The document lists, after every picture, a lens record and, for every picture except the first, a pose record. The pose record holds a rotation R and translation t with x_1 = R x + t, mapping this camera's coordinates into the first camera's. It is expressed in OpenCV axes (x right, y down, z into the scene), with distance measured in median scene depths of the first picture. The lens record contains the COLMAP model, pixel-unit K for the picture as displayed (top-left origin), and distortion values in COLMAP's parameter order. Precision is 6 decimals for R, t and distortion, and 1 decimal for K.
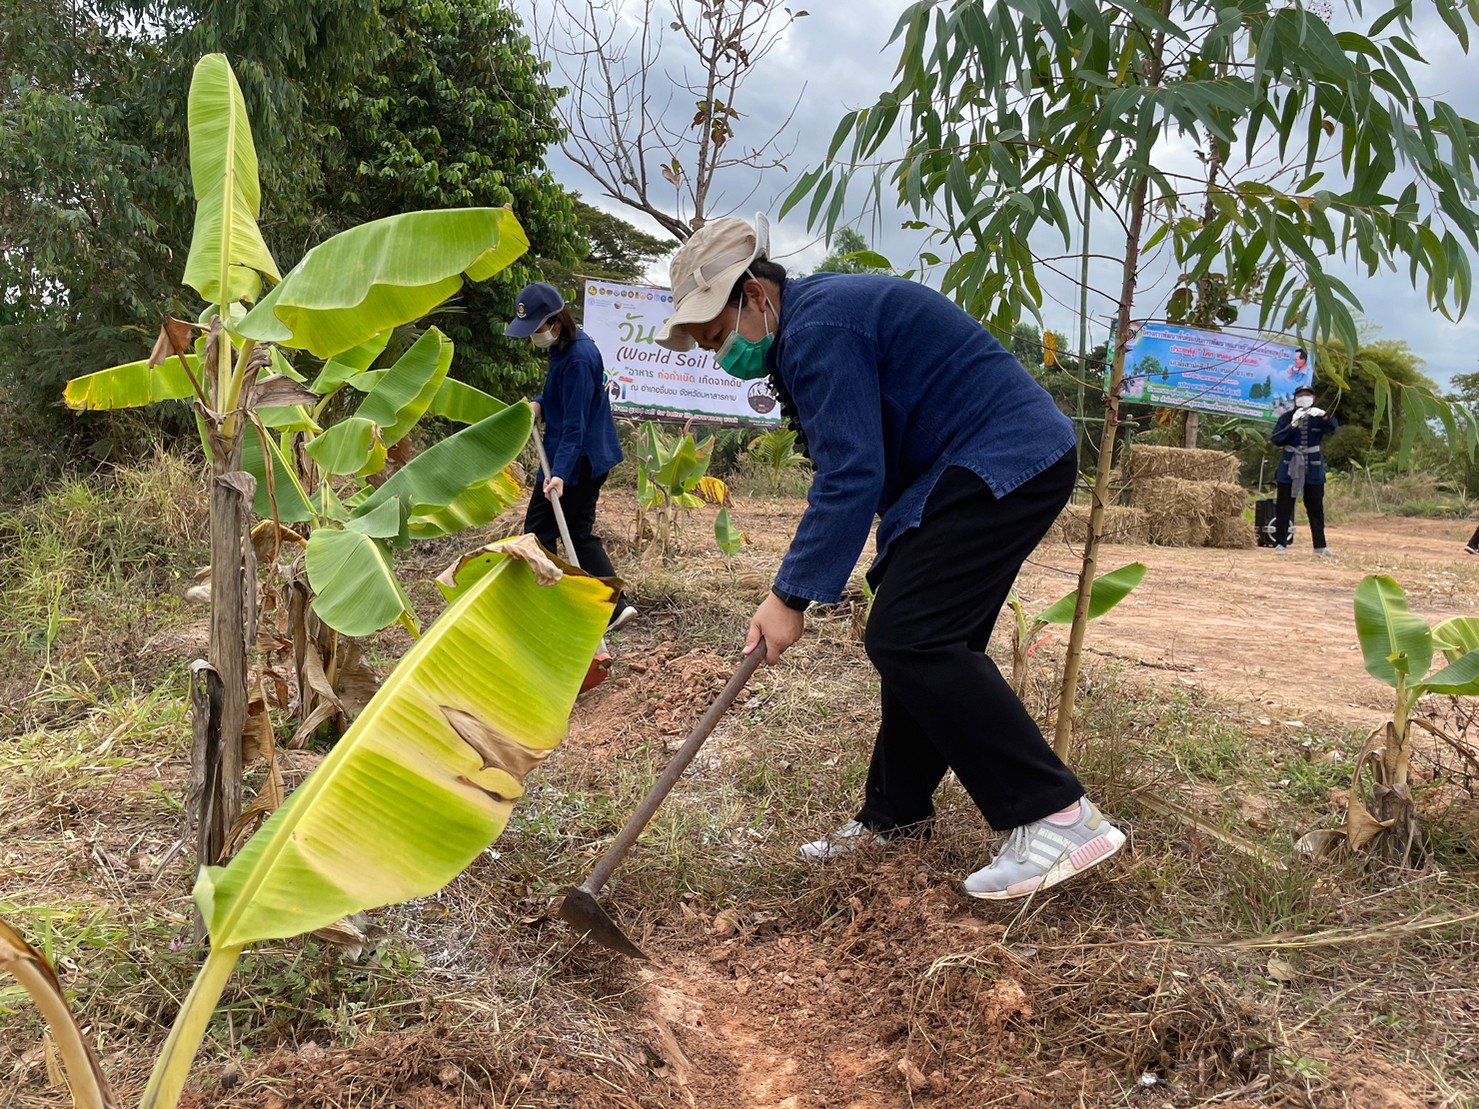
lens RADIAL K [[1033.9, 0, 735.2], [0, 1033.9, 552.6], [0, 0, 1]] dist [0.033933, -0.017668]
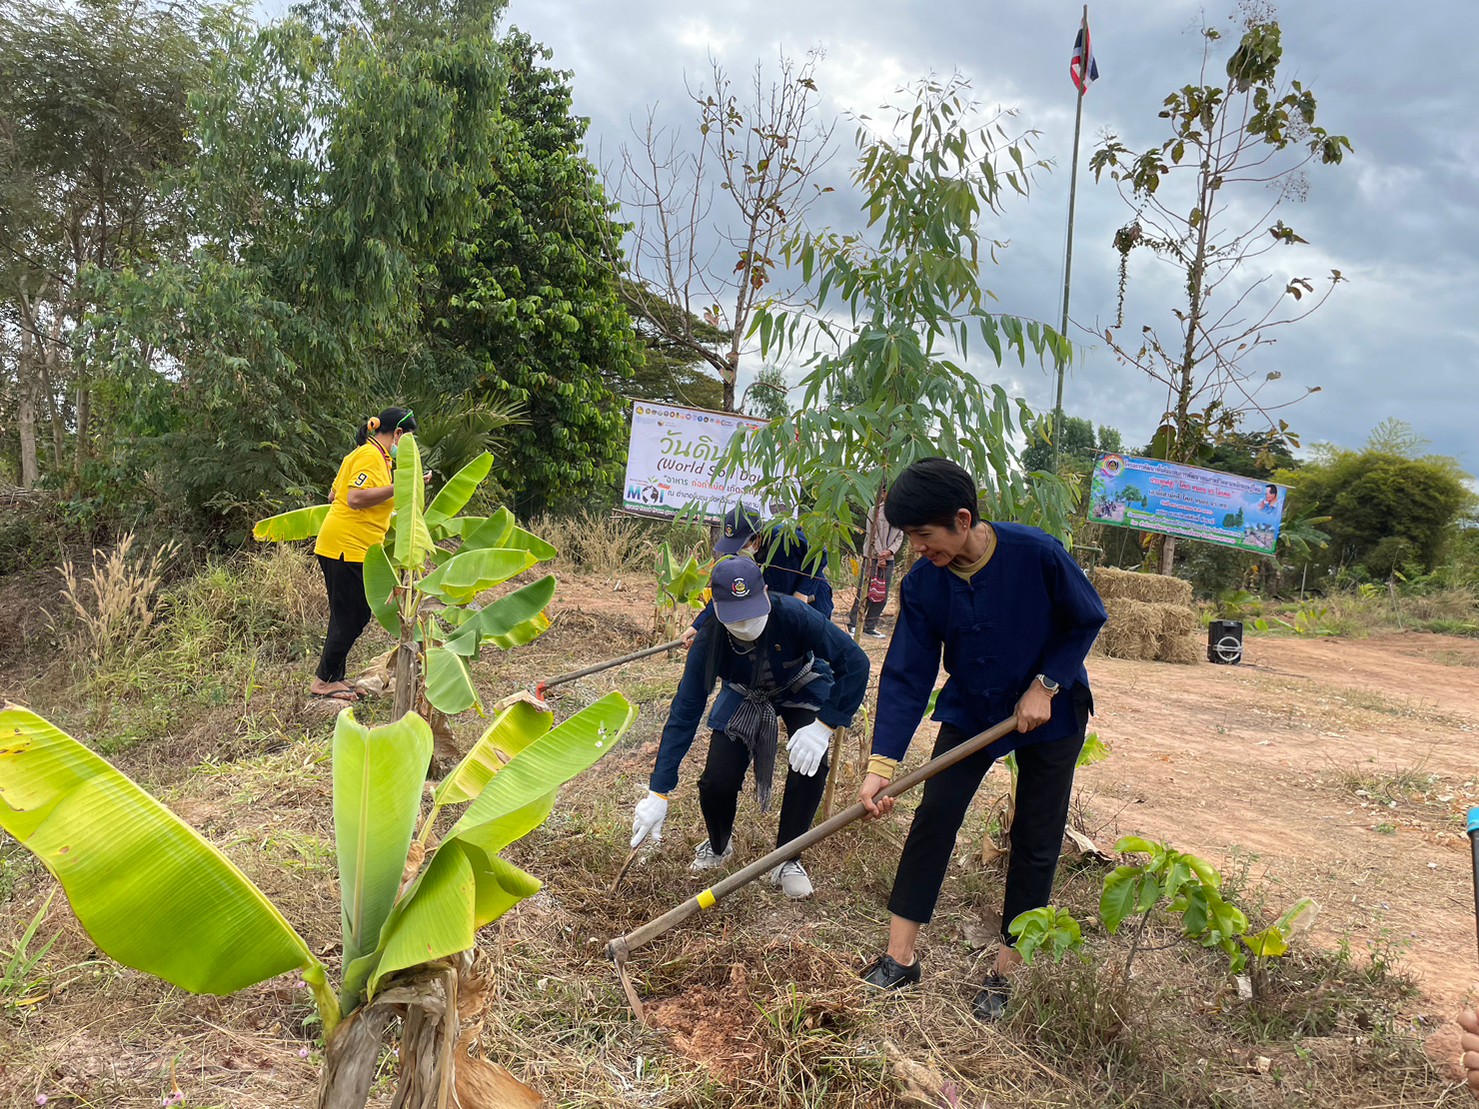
lens RADIAL K [[1033.9, 0, 733.9], [0, 1033.9, 555.0], [0, 0, 1]] dist [0.033933, -0.017668]
pose [[0.997356, 0.048873, -0.053786, 0.037509], [-0.052444, 0.996367, -0.067105, -0.016928], [0.050311, 0.069748, 0.996295, -0.138114]]
